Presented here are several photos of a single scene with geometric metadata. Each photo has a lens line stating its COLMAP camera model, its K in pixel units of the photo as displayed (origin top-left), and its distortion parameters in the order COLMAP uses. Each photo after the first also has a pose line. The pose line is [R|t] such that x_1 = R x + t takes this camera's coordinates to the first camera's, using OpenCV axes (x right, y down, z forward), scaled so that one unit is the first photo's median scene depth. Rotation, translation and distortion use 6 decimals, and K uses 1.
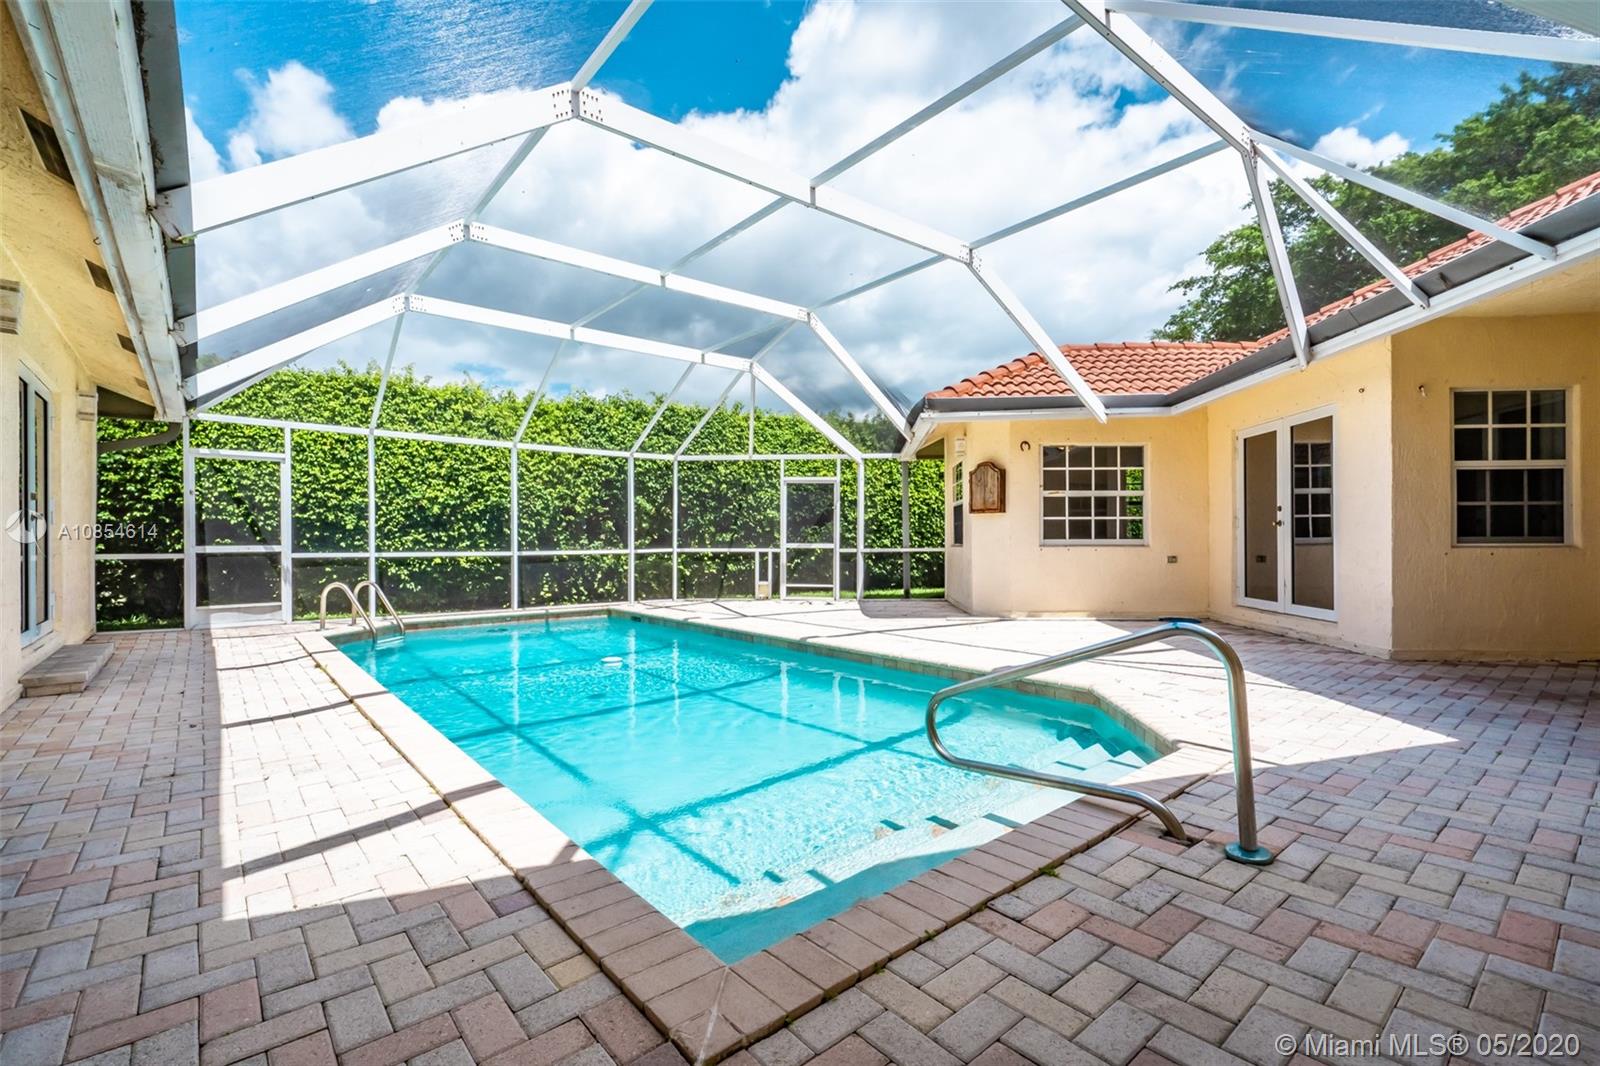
lens RADIAL K [[729.7, 0, 797.3], [0, 729.7, 536.8], [0, 0, 1]] dist [0.002858, 0.000686]
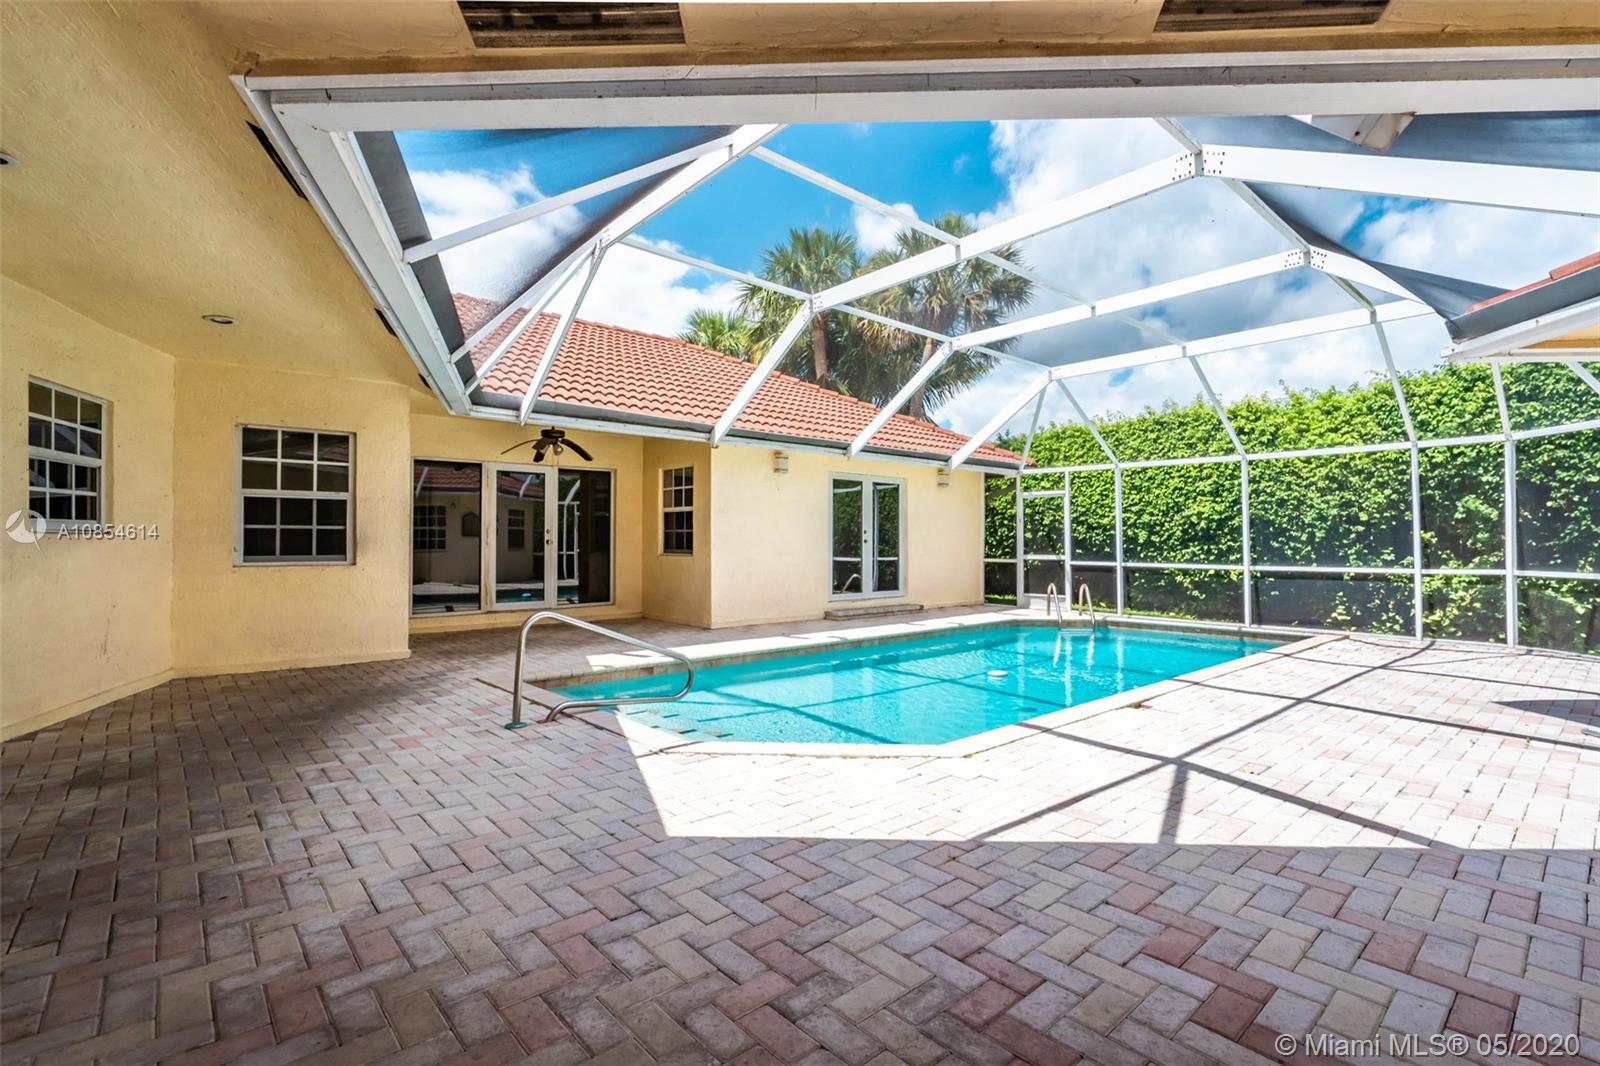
lens RADIAL K [[729.7, 0, 803.5], [0, 729.7, 537.7], [0, 0, 1]] dist [0.002858, 0.000686]
pose [[0.032309, -0.004231, -0.999469, 0.560212], [0.000963, 0.999991, -0.004202, -0.013642], [0.999477, -0.000827, 0.032313, 0.368548]]
